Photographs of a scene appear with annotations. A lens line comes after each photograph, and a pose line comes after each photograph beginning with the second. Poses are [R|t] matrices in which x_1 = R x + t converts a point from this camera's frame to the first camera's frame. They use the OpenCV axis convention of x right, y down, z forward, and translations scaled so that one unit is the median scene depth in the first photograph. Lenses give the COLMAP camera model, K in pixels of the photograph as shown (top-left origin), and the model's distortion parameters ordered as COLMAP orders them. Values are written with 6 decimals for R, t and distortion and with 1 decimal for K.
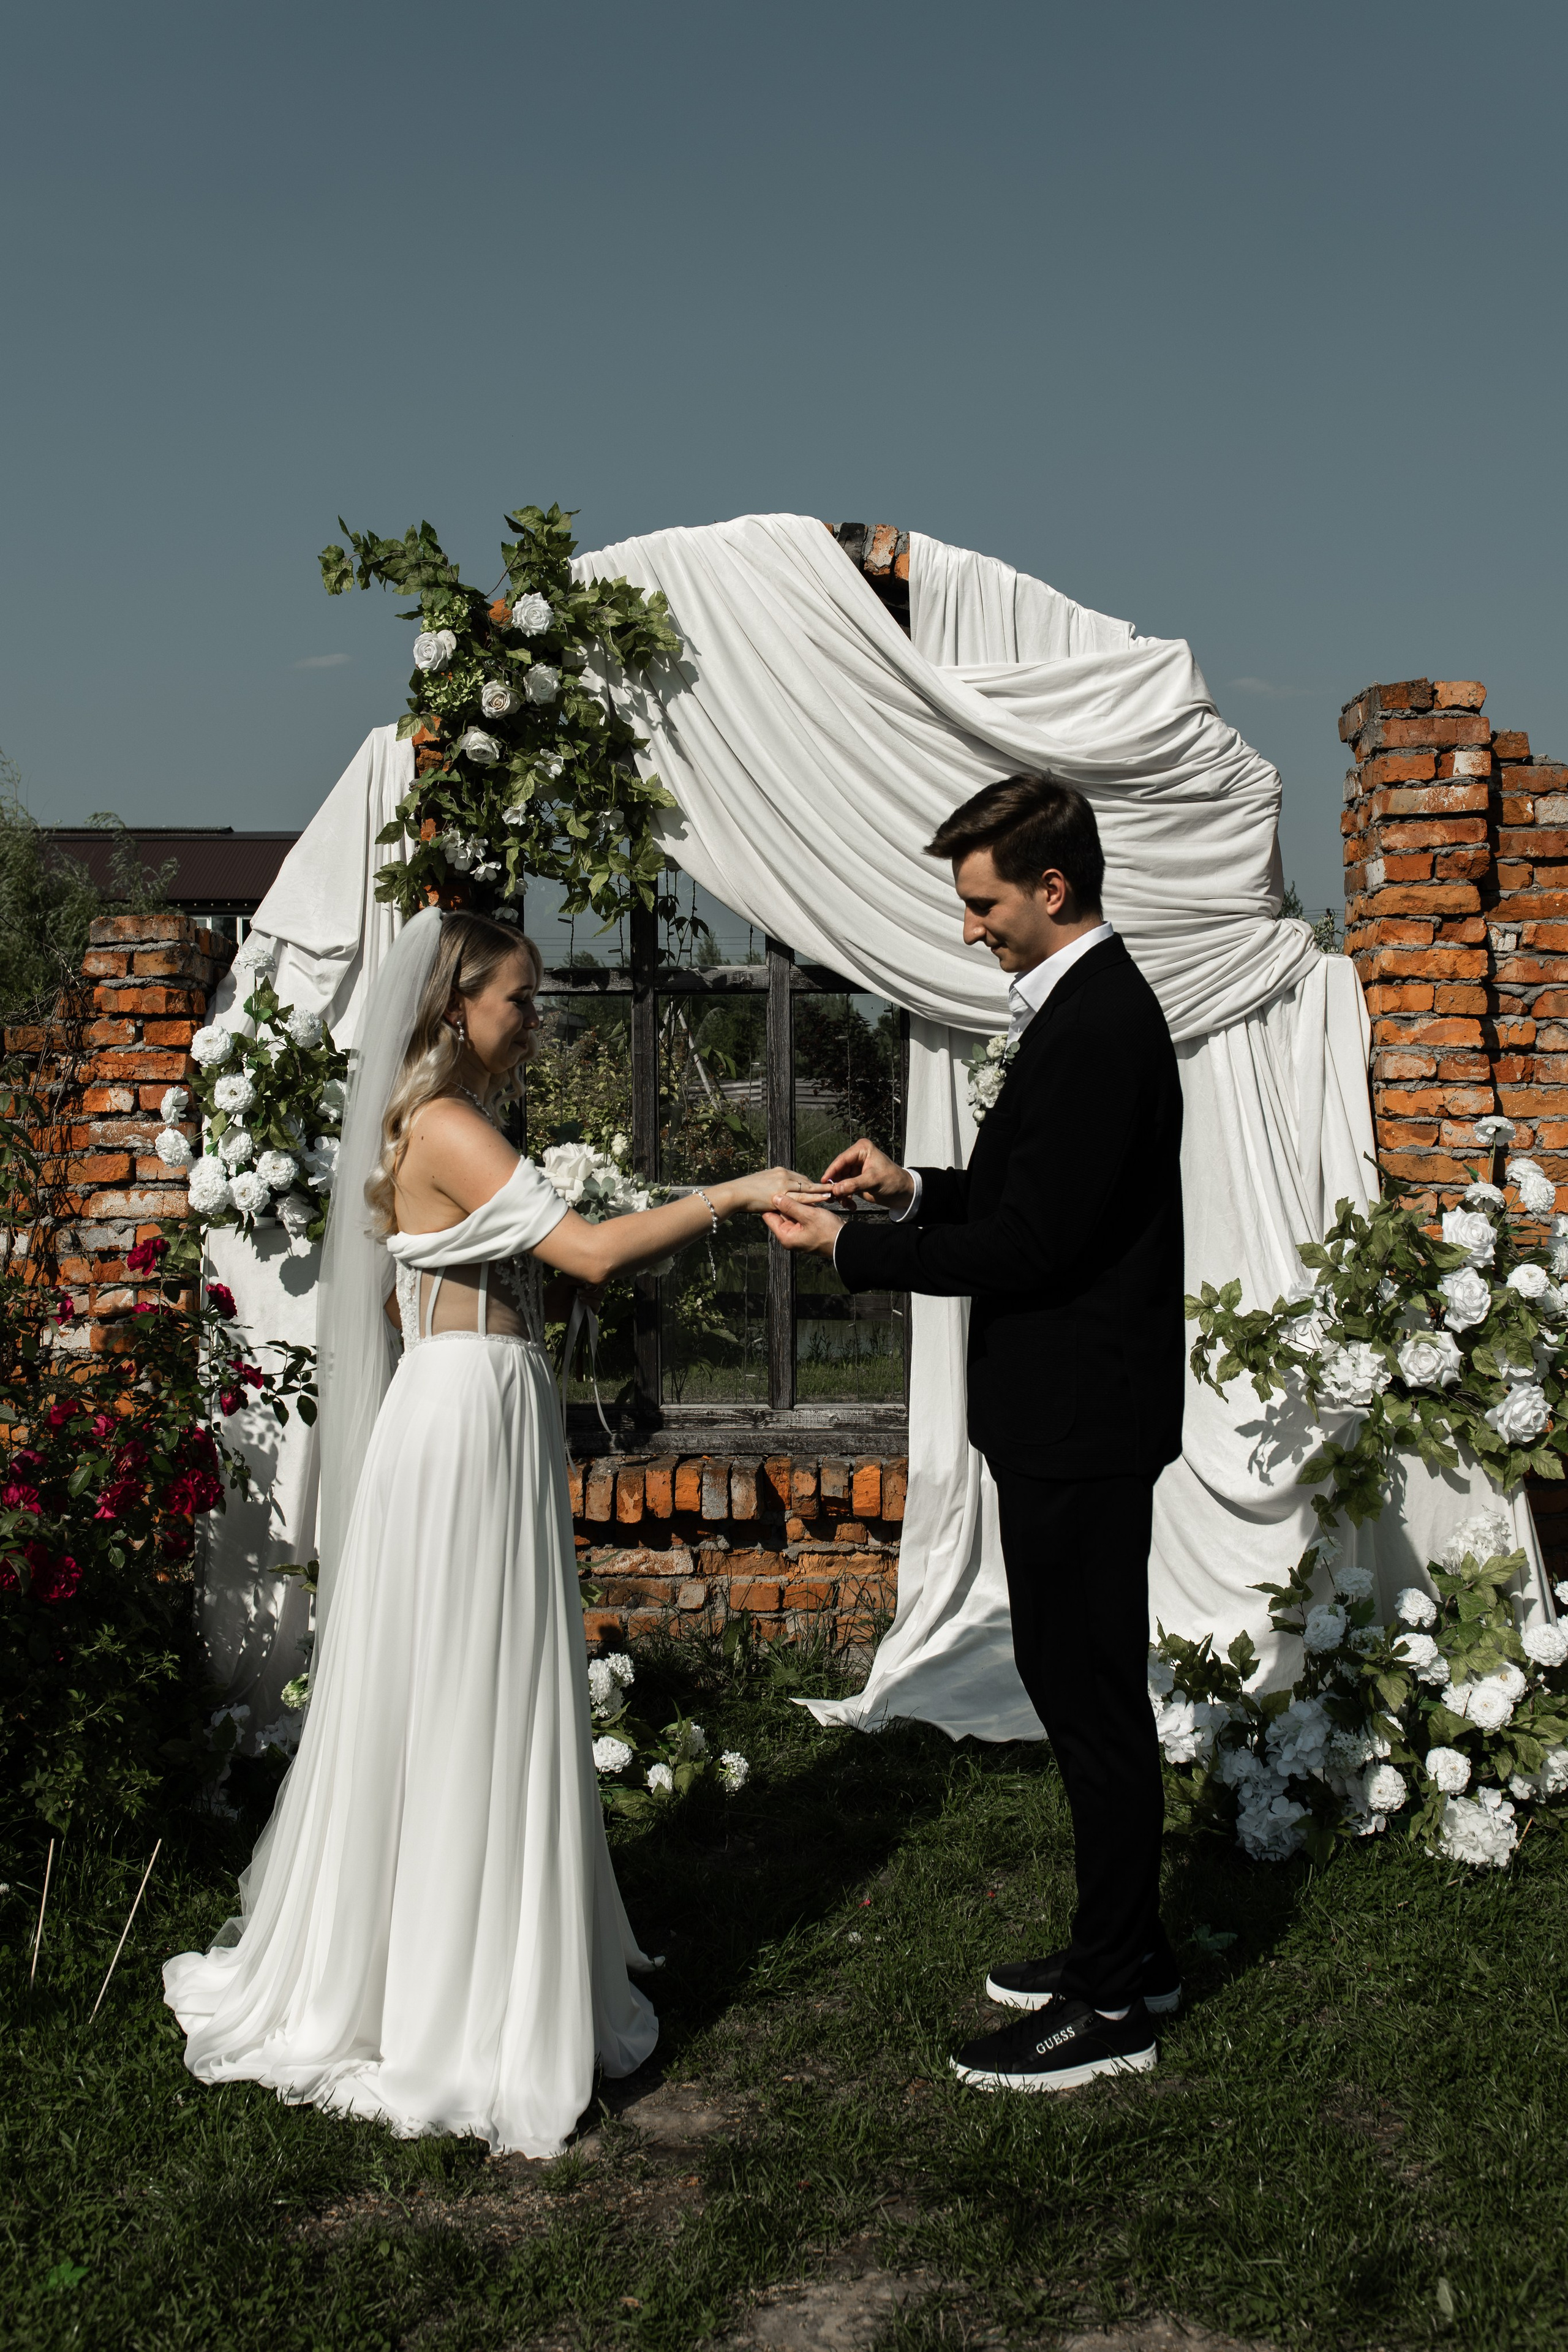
lens RADIAL K [[2385.0, 0, 832.4], [0, 2385.0, 1110.6], [0, 0, 1]] dist [-0.008691, 0.000000]
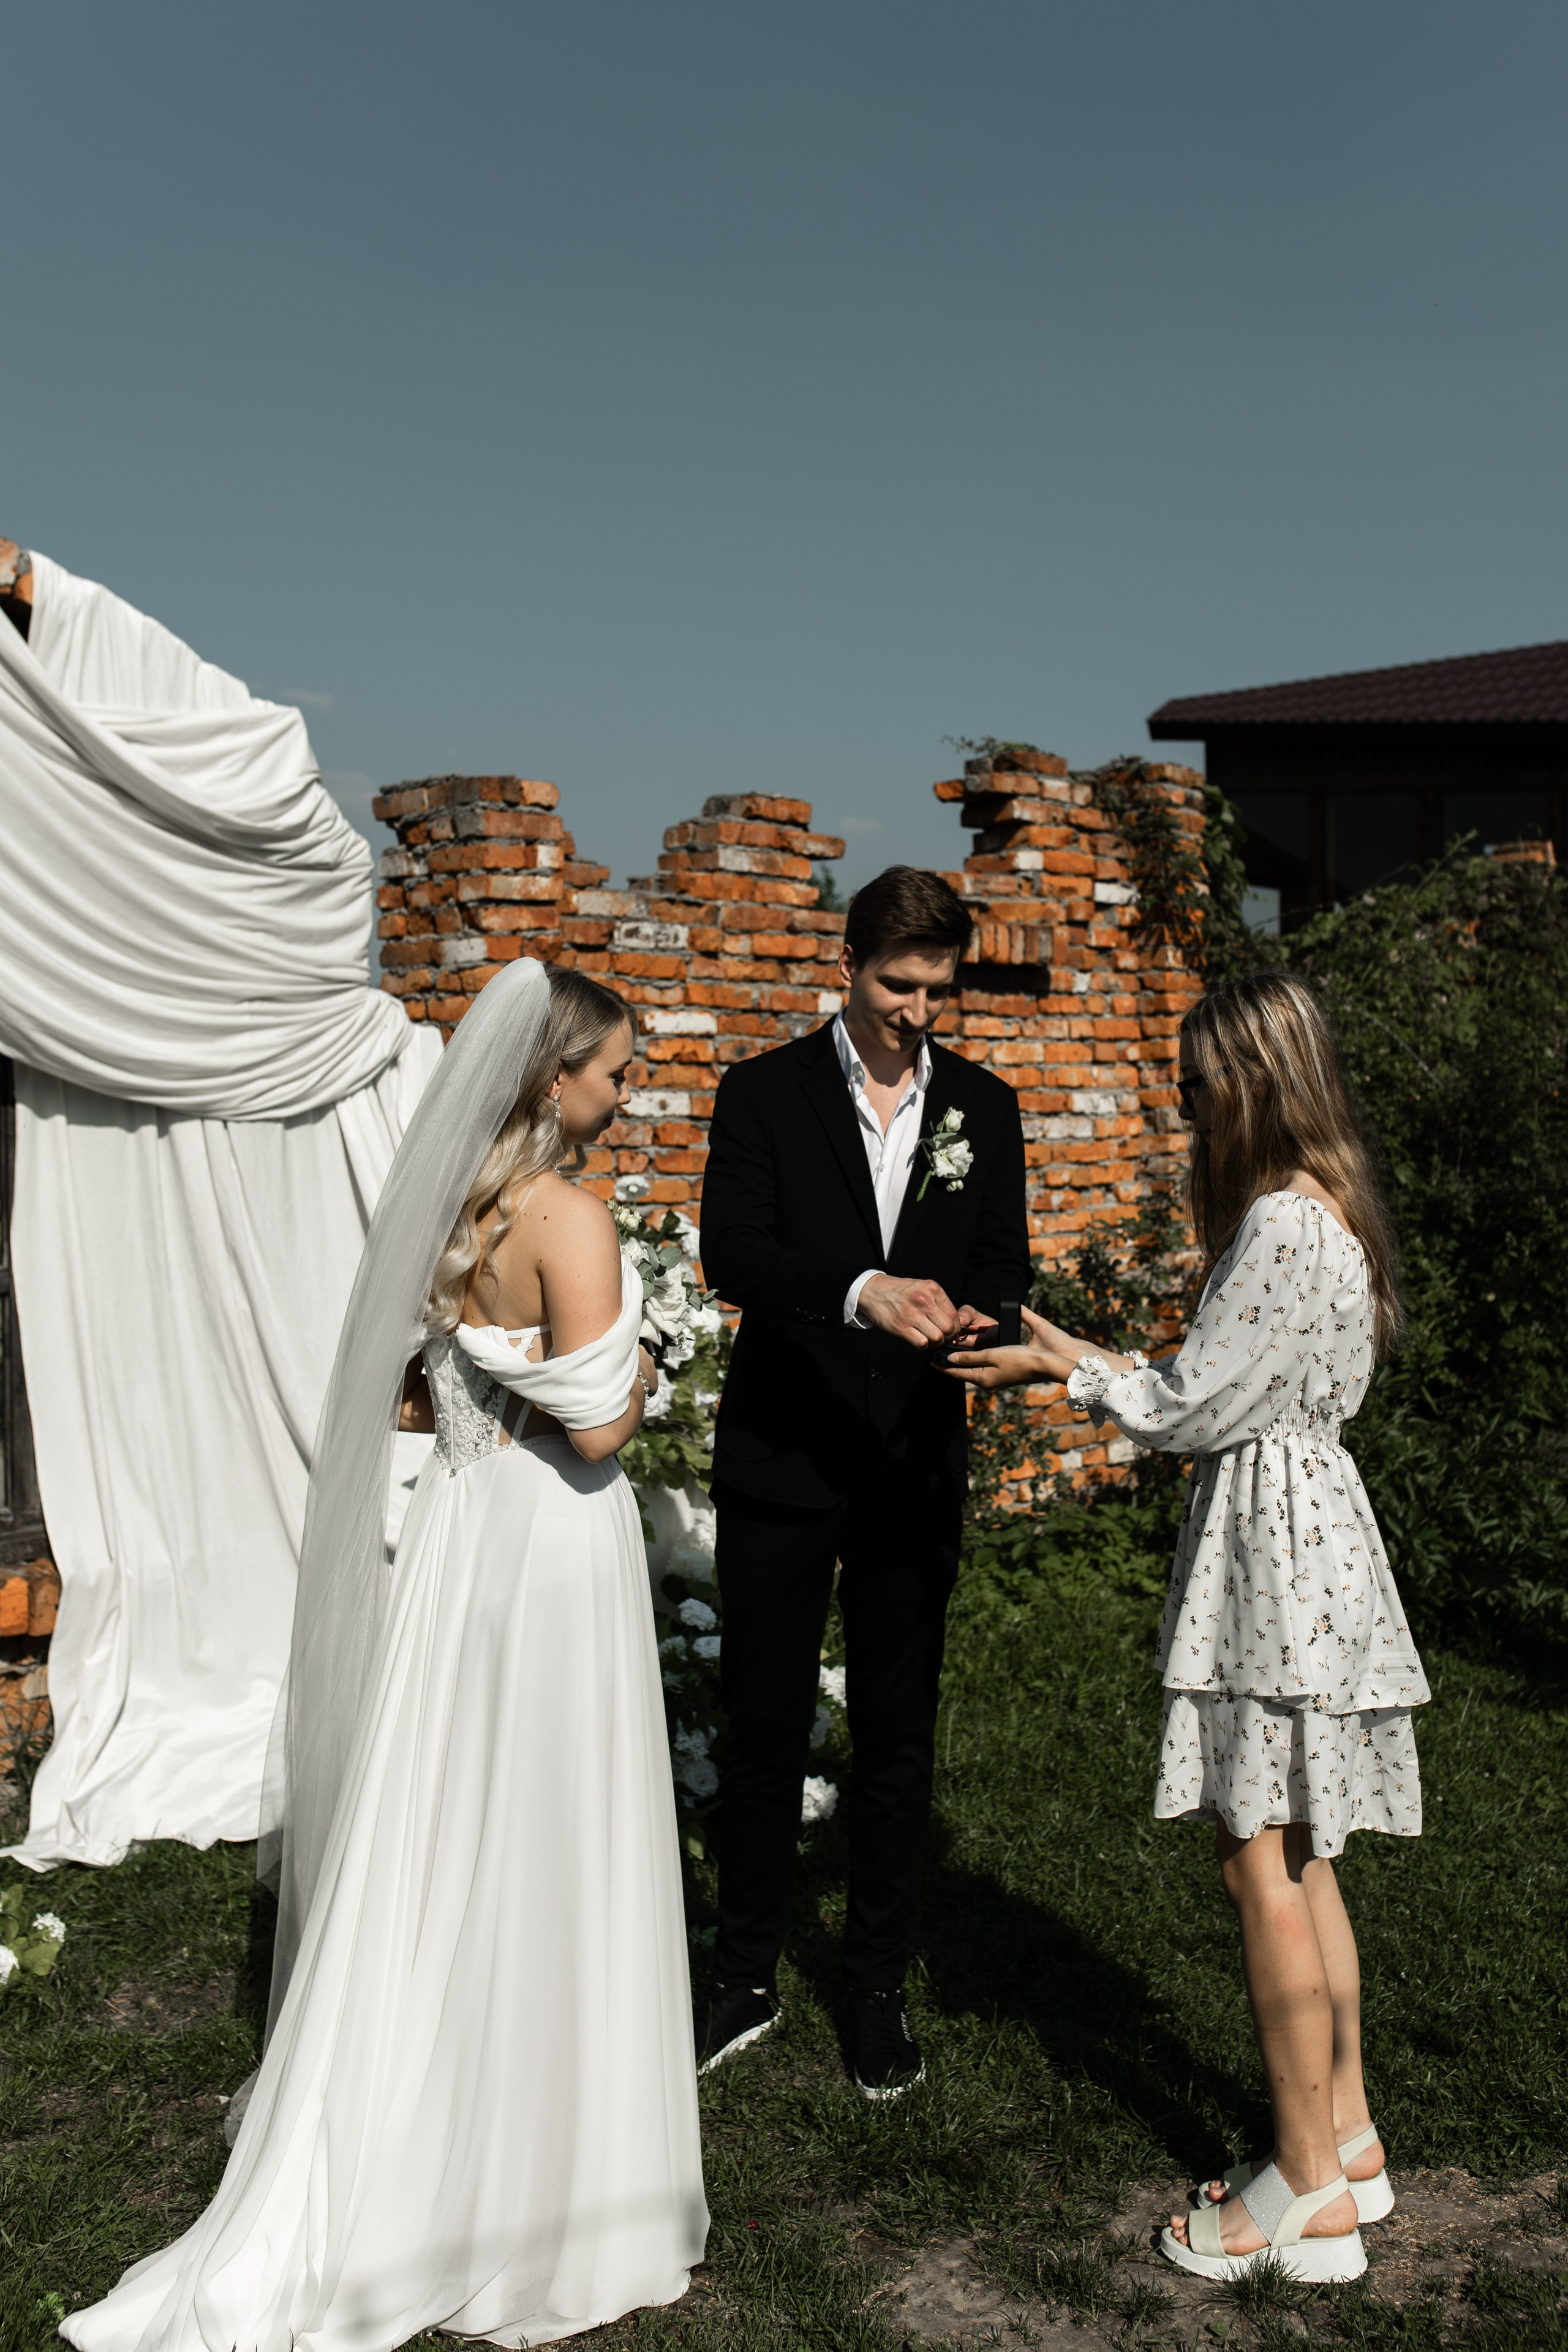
lens RADIAL K [[2251.7, 0, 860.3], [0, 2251.7, 1127.2], [0, 0, 1]] dist [-0.006125, 0.000000]
pose [[0.675426, -0.005467, 0.737408, -0.403162], [0.016863, 0.999826, -0.008032, -0.009448], [-0.737235, 0.017860, 0.675400, 0.190456]]
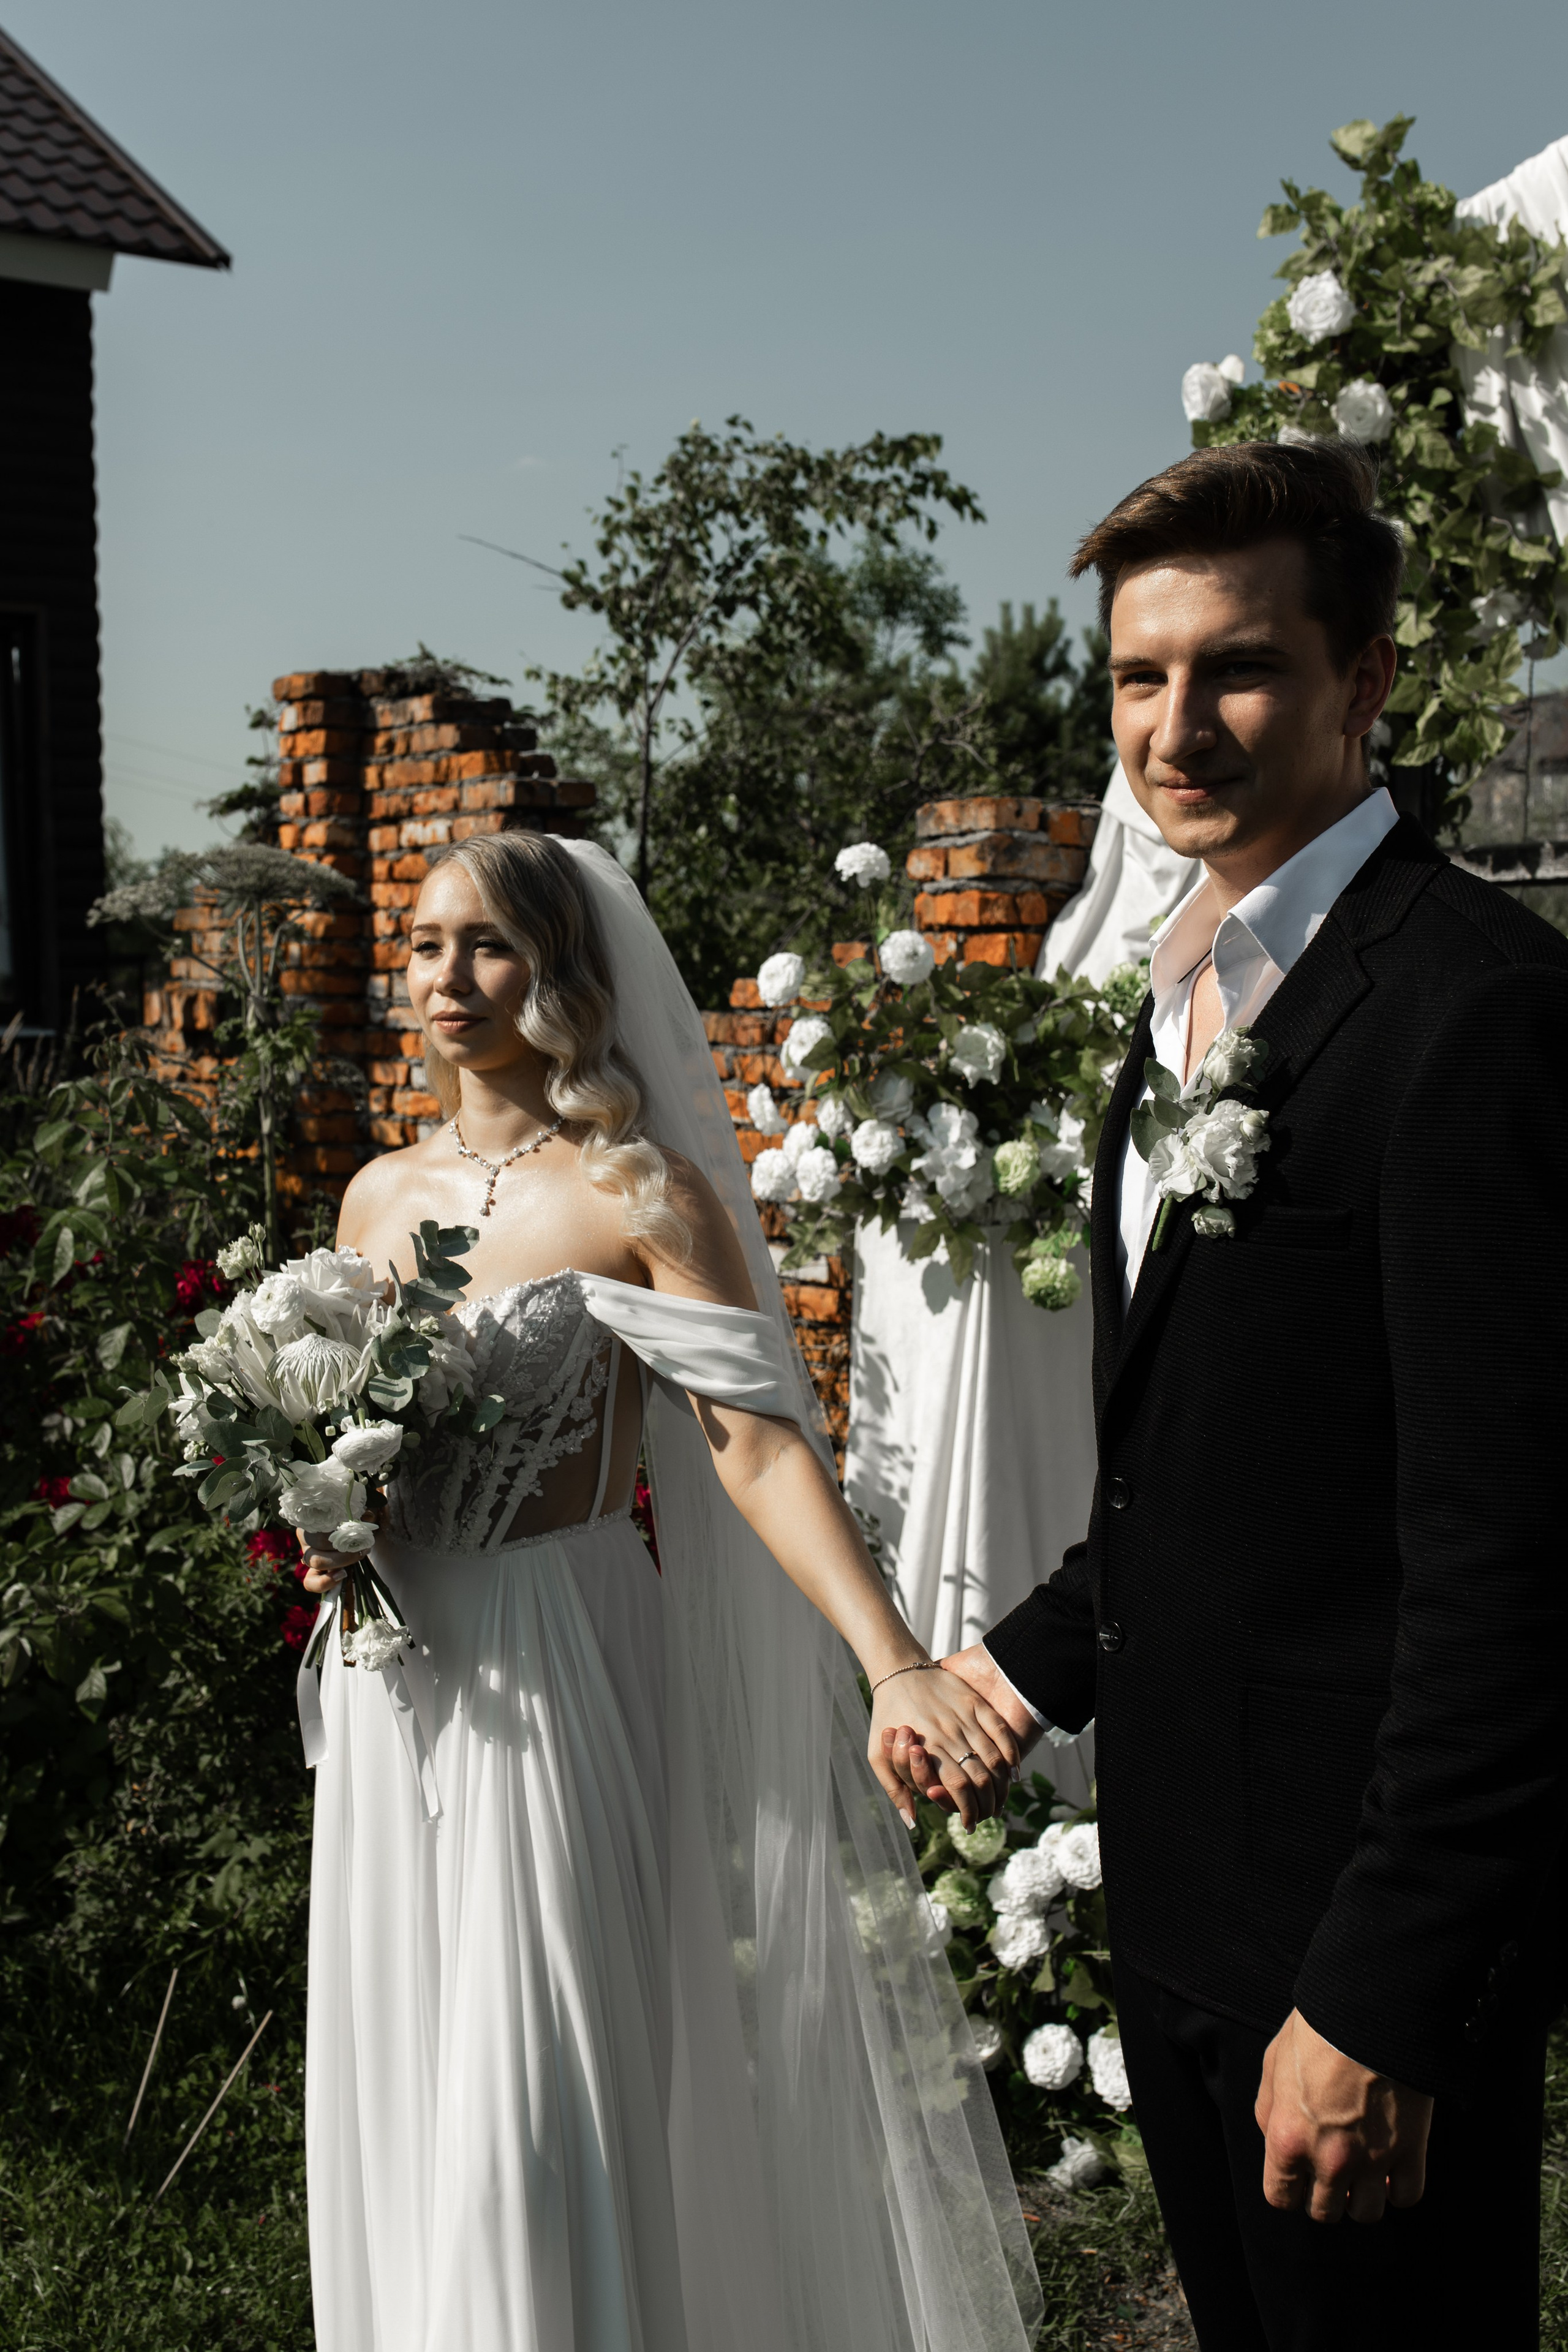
lens RADIAL K [[2385.0, 0, 730.5], [0, 2385.0, 1130.2], [0, 0, 1]] dist [-0.008691, 0.000000]
pose [[0.633565, 0.057380, -0.771559, 0.281640], [-0.004718, 0.997514, 0.070310, -0.028958], [0.773675, -0.040906, 0.632261, 0.451701]]
